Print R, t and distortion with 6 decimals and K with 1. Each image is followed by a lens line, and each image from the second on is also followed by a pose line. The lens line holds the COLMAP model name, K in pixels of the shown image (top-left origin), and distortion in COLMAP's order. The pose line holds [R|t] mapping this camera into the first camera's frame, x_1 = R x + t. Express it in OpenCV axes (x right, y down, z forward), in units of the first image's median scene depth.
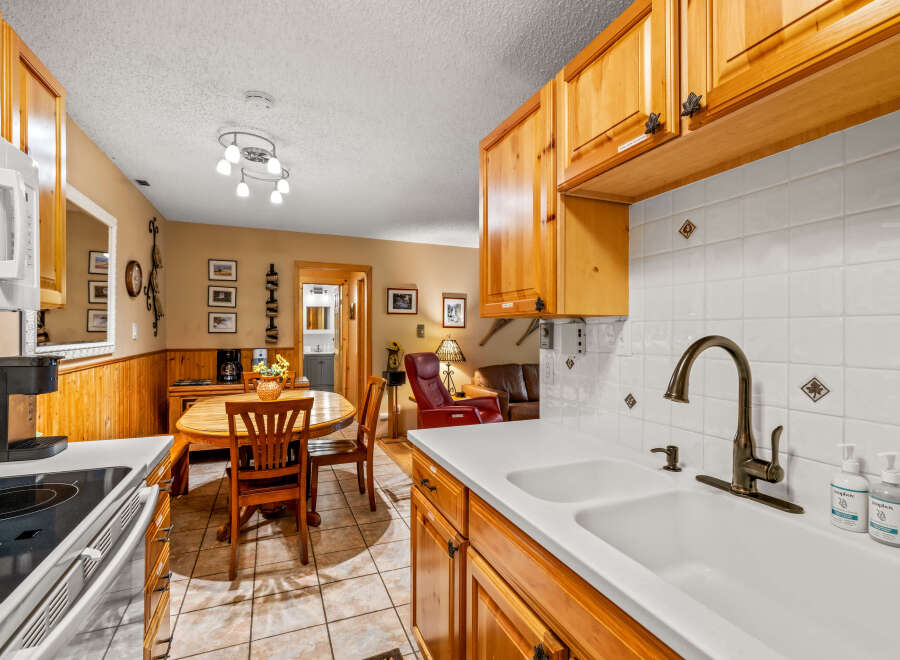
lens RADIAL K [[424.9, 0, 450.9], [0, 424.9, 333.8], [0, 0, 1]] dist [-0.005355, 0.001433]
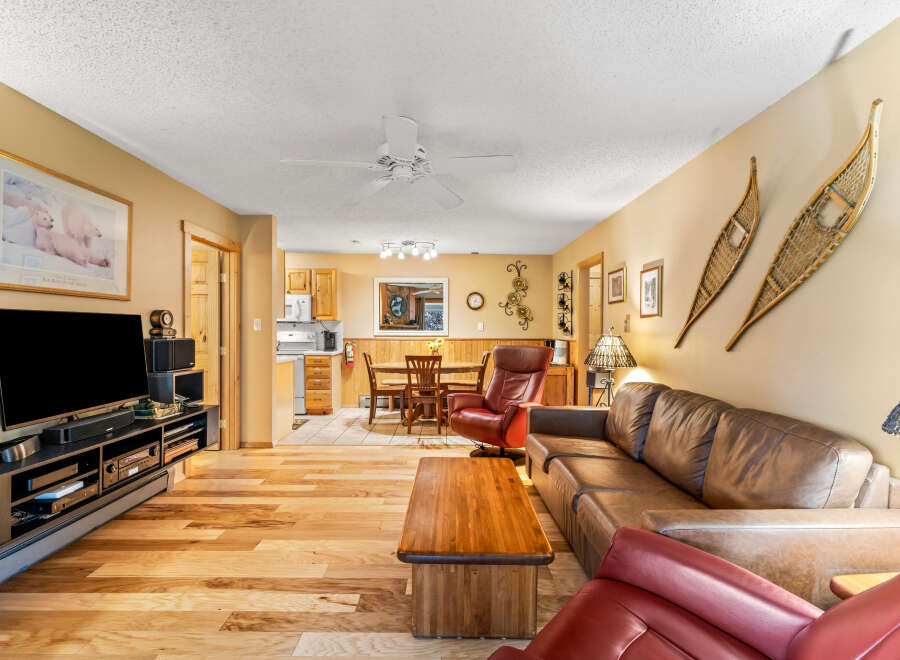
lens RADIAL K [[424.9, 0, 450.4], [0, 424.9, 338.4], [0, 0, 1]] dist [-0.005355, 0.001433]
pose [[-0.378127, 0.008952, -0.925711, 0.799893], [-0.013677, 0.999790, 0.015255, 0.014382], [0.925653, 0.018429, -0.377925, 1.100579]]
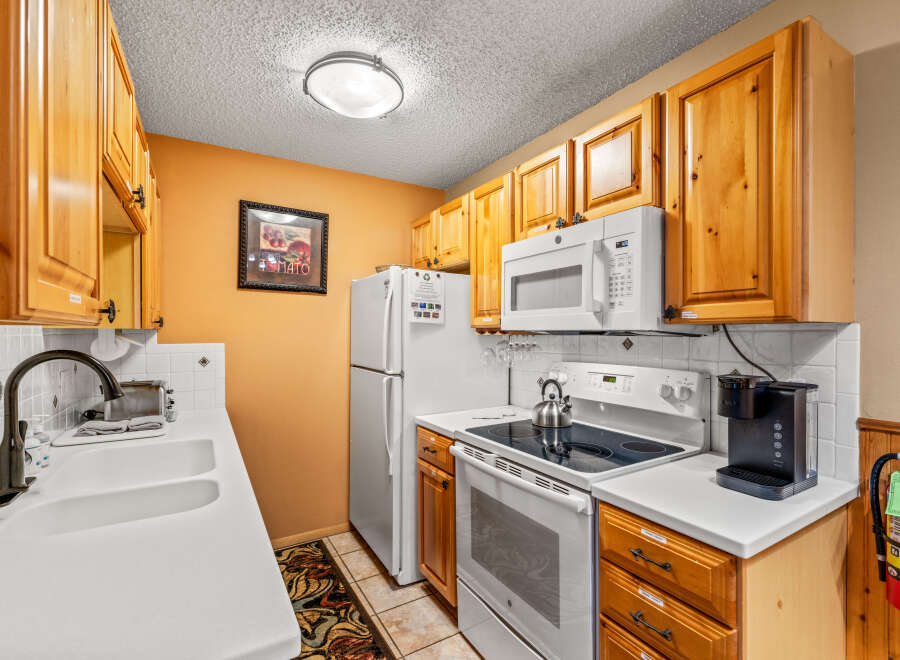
lens RADIAL K [[424.9, 0, 452.6], [0, 424.9, 334.8], [0, 0, 1]] dist [-0.005355, 0.001433]
pose [[-0.990027, -0.005293, -0.140778, -0.072805], [-0.006305, 0.999957, 0.006743, -0.009479], [0.140736, 0.007564, -0.990018, 0.469508]]
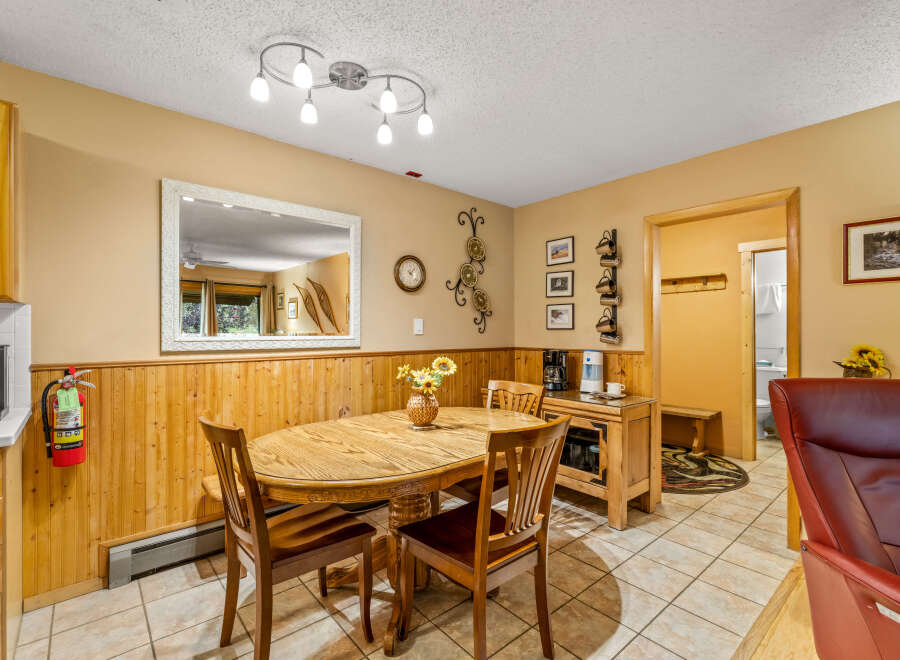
lens RADIAL K [[424.9, 0, 449.0], [0, 424.9, 332.8], [0, 0, 1]] dist [-0.005355, 0.001433]
pose [[0.313437, -0.005076, -0.949596, 0.146724], [-0.005934, 0.999956, -0.007304, 0.010563], [0.949591, 0.007924, 0.313393, 0.500888]]
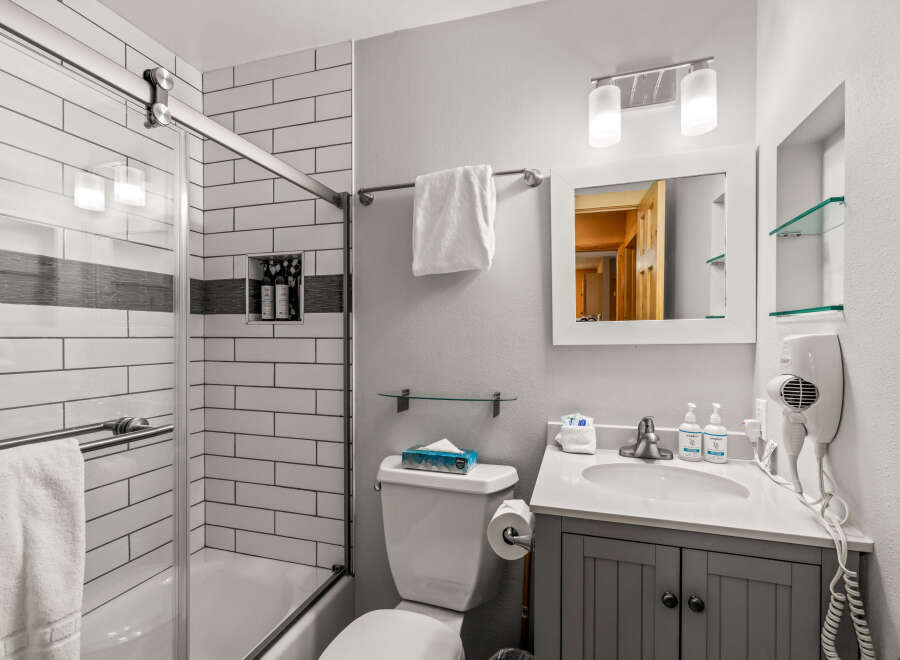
lens RADIAL K [[424.9, 0, 450.5], [0, 424.9, 335.5], [0, 0, 1]] dist [-0.005355, 0.001433]
pose [[0.774907, -0.008402, -0.632019, -0.443582], [-0.002305, 0.999867, -0.016118, -0.002683], [0.632071, 0.013947, 0.774785, 1.383959]]
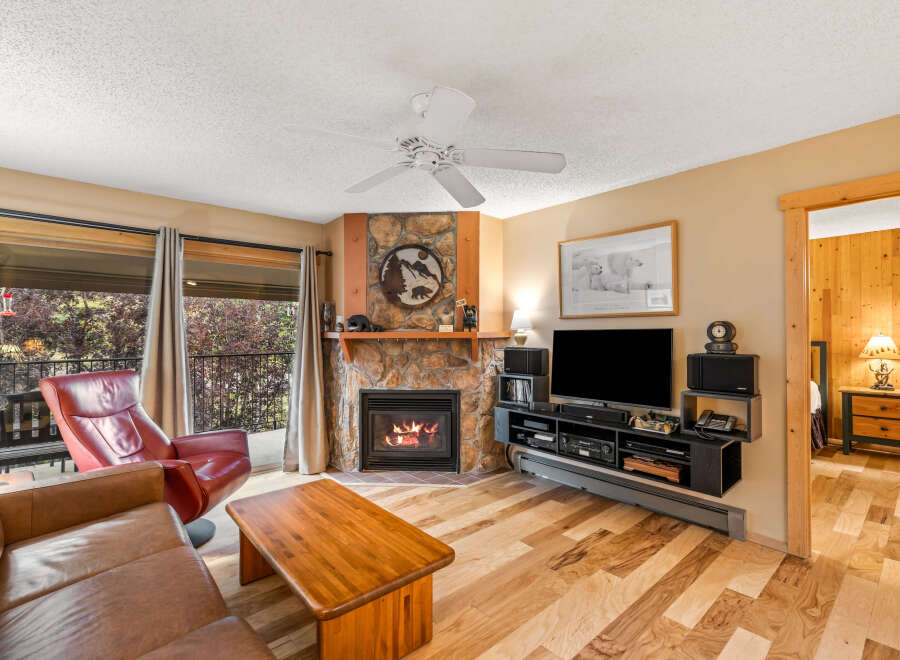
lens RADIAL K [[424.9, 0, 445.1], [0, 424.9, 328.2], [0, 0, 1]] dist [-0.005355, 0.001433]
pose [[-0.319798, 0.005602, 0.947469, -0.045016], [0.004175, 0.999981, -0.004503, -0.002558], [-0.947477, 0.002515, -0.319815, 0.975182]]
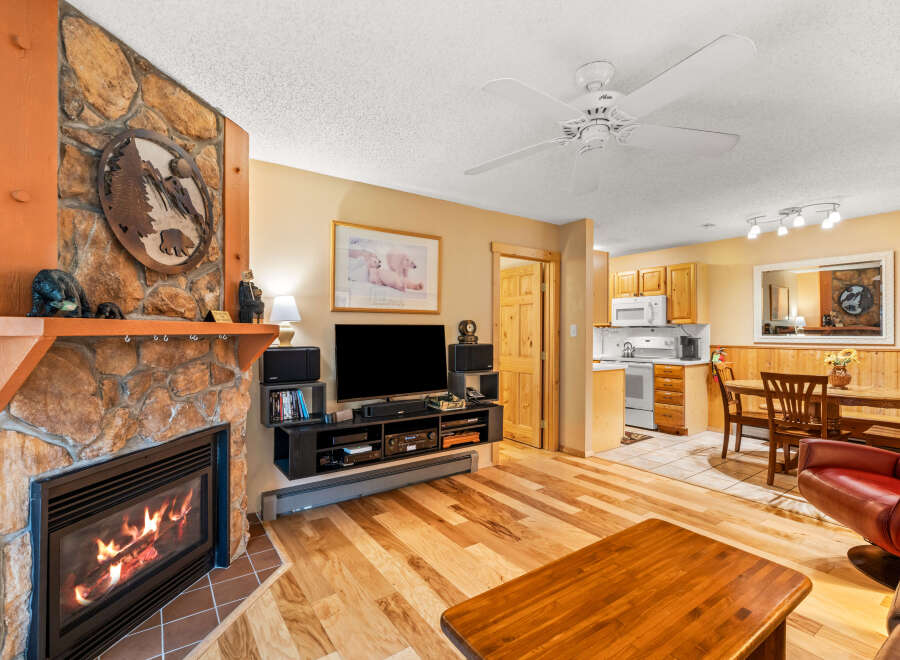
lens RADIAL K [[424.9, 0, 450.8], [0, 424.9, 331.1], [0, 0, 1]] dist [-0.005355, 0.001433]
pose [[-0.976601, -0.007663, -0.214924, 0.565880], [-0.008005, 0.999968, 0.000719, 0.006793], [0.214912, 0.002422, -0.976630, 1.204970]]
